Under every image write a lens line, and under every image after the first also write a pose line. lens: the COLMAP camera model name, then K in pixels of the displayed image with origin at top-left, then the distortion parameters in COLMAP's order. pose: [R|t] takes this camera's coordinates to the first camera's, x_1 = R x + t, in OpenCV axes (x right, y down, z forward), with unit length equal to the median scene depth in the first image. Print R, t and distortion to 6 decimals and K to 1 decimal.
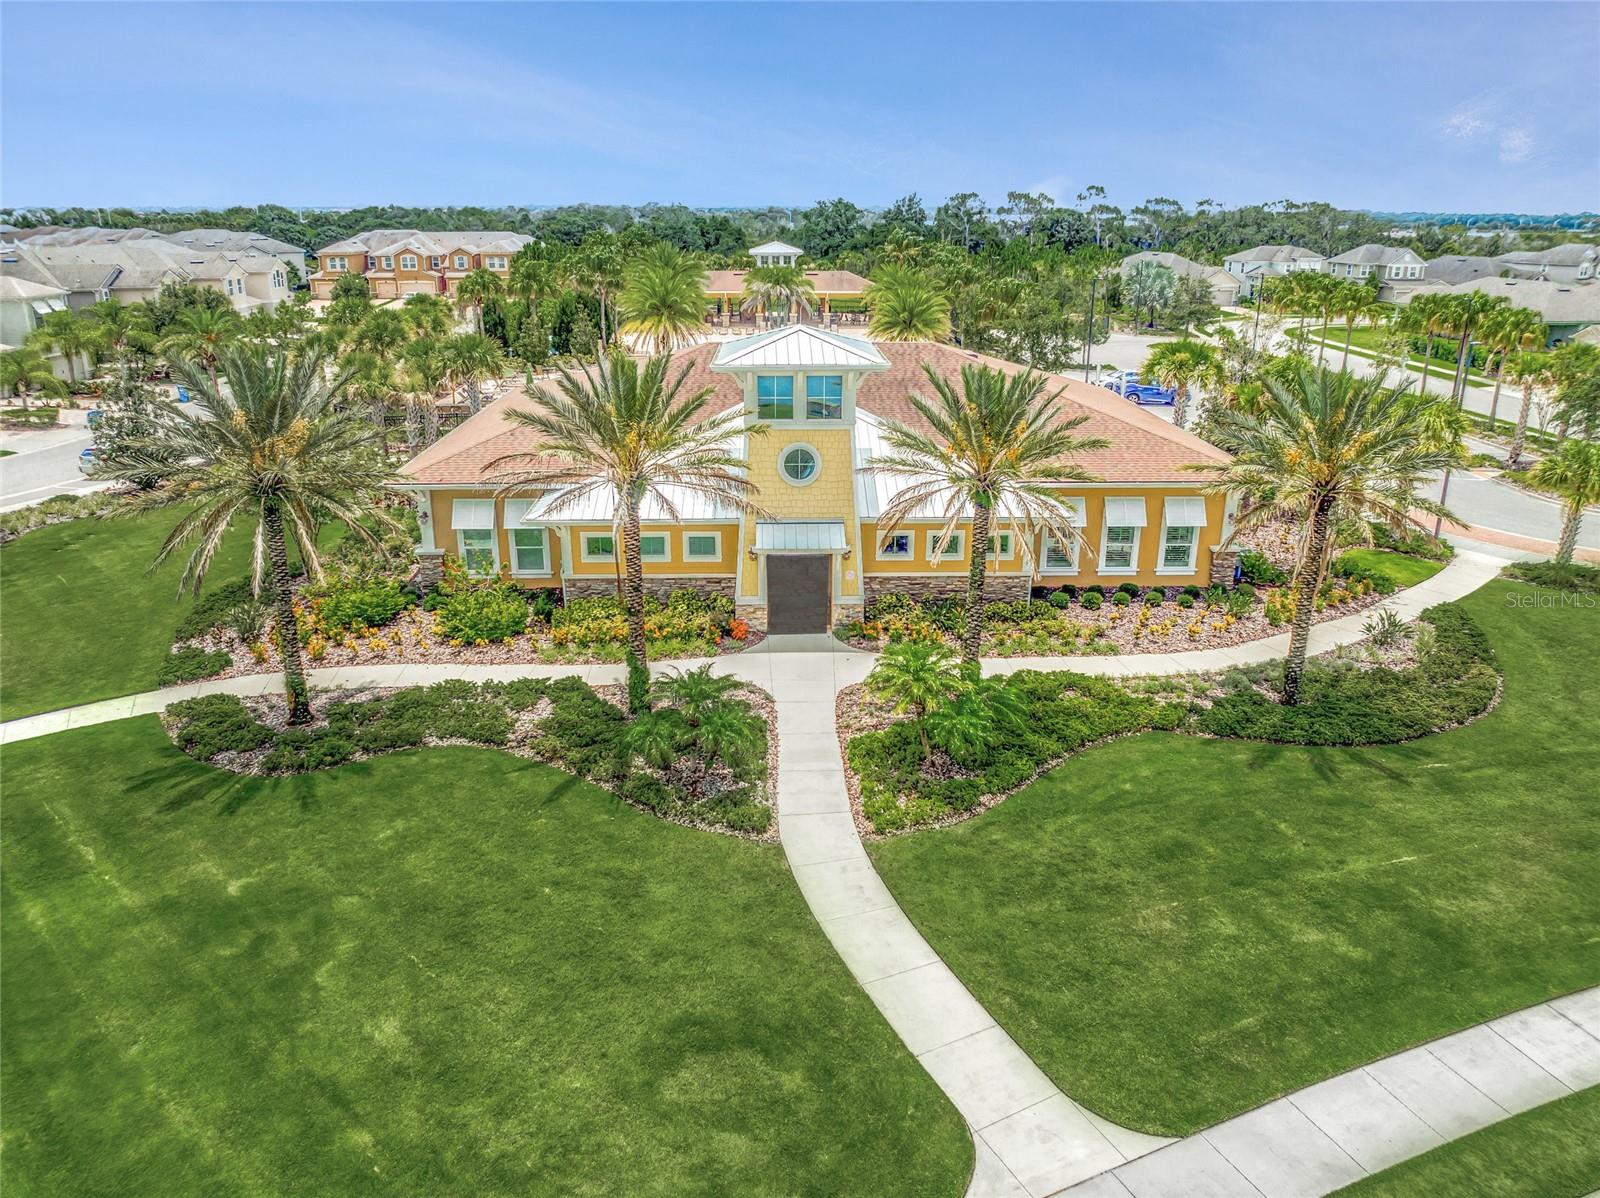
lens RADIAL K [[1152.2, 0, 800.0], [0, 1152.2, 599.0], [0, 0, 1]] dist [-0.037064, 0.009127]
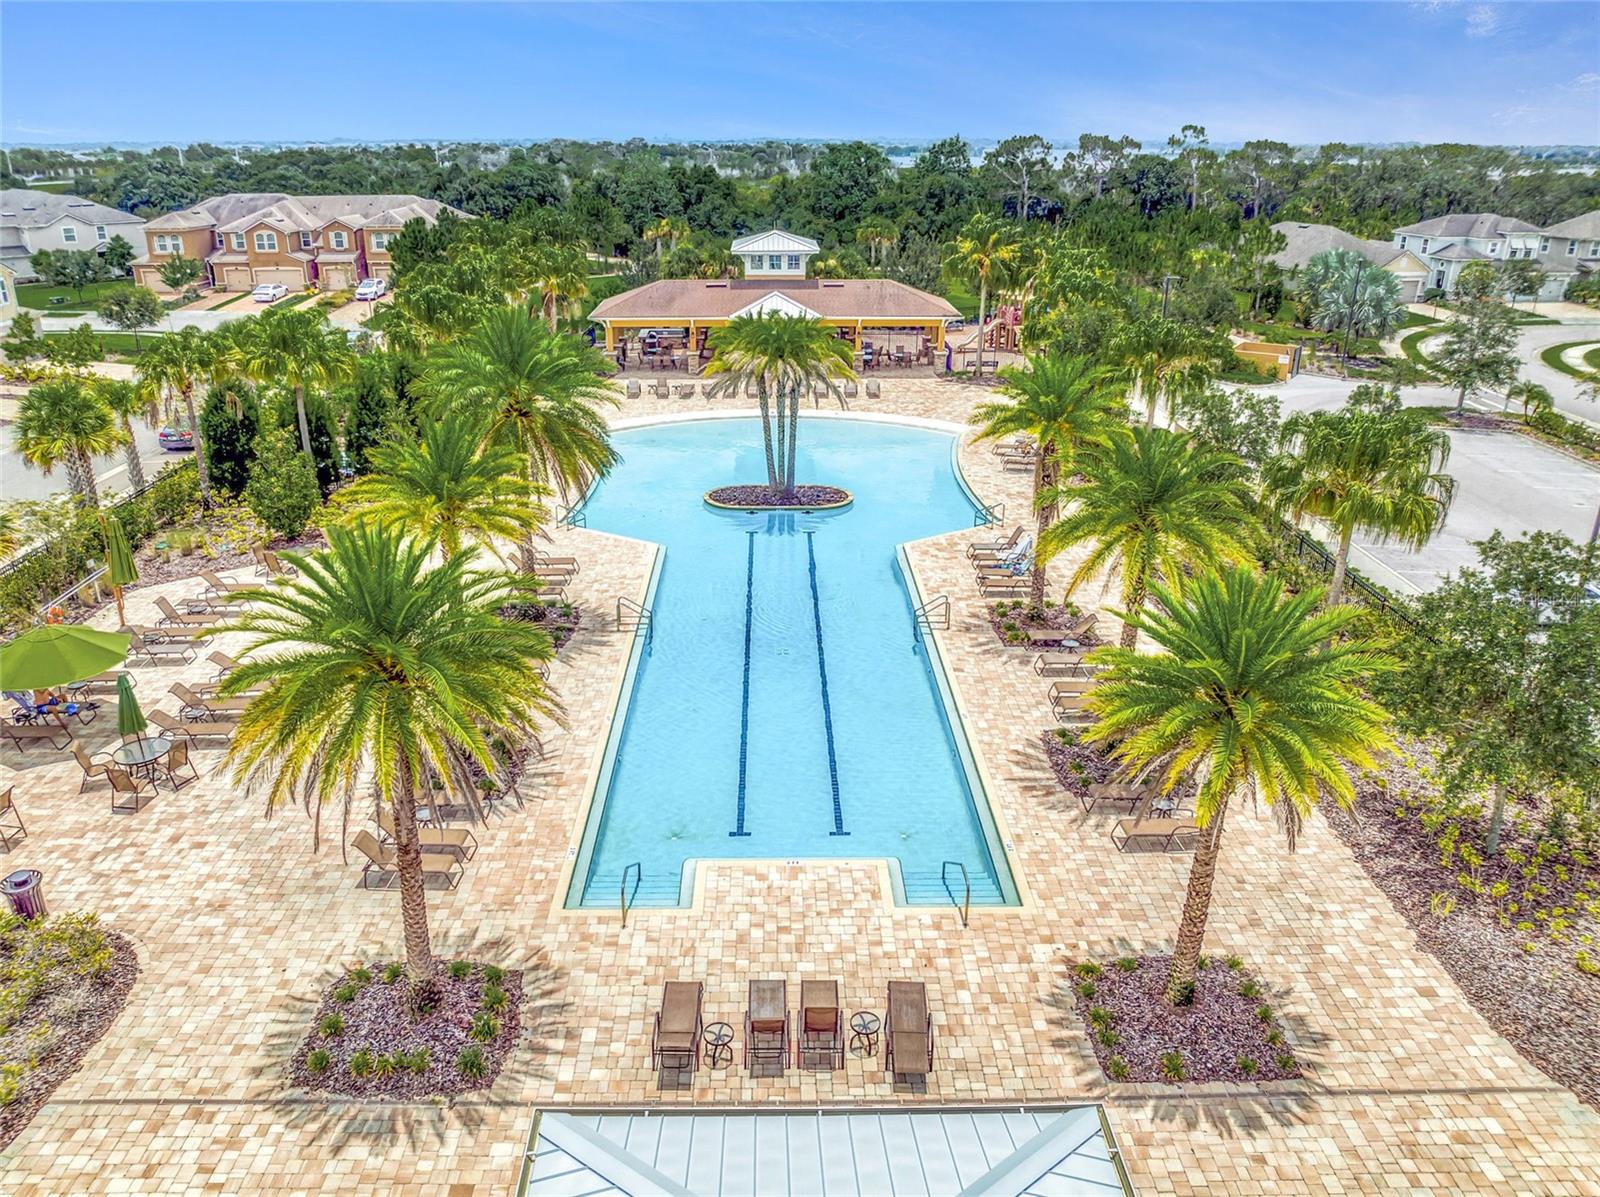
lens RADIAL K [[1131.1, 0, 800.0], [0, 1131.1, 598.5], [0, 0, 1]] dist [-0.032668, -0.002620]
pose [[0.999993, -0.003571, -0.000827, -0.005756], [0.003615, 0.998121, 0.061164, -0.109826], [0.000607, -0.061166, 0.998127, 0.278907]]
